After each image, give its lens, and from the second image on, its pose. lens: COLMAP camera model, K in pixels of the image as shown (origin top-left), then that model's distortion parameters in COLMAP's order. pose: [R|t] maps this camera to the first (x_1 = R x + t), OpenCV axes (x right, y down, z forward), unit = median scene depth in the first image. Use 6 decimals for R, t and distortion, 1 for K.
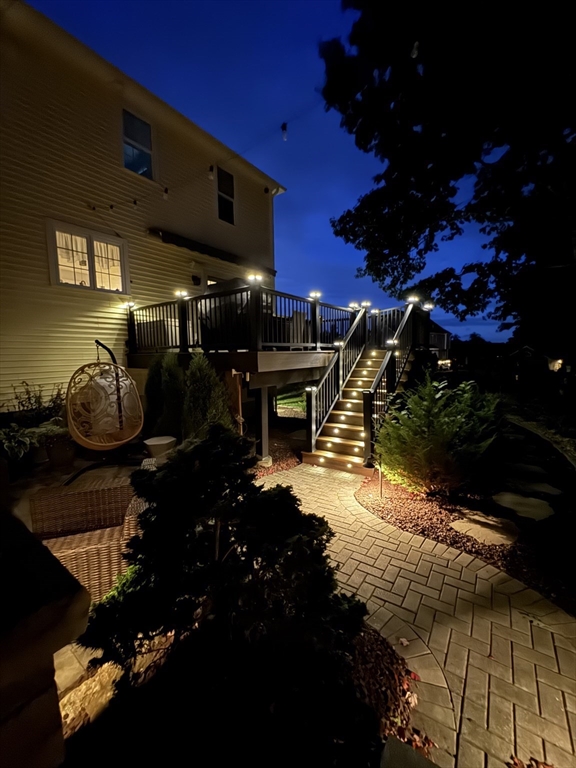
lens RADIAL K [[309.5, 0, 288.0], [0, 309.5, 384.2], [0, 0, 1]] dist [0.000163, -0.000023]
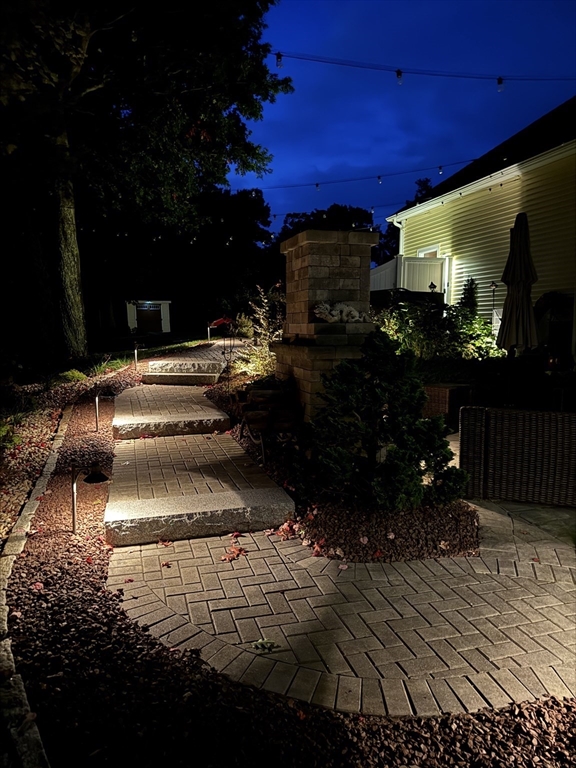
lens RADIAL K [[536.7, 0, 284.9], [0, 536.7, 385.0], [0, 0, 1]] dist [0.056190, -0.000887]
pose [[-0.625382, 0.109721, -0.772566, 1.621136], [-0.061309, 0.980095, 0.188824, -0.066661], [0.777906, 0.165453, -0.606207, 1.651122]]
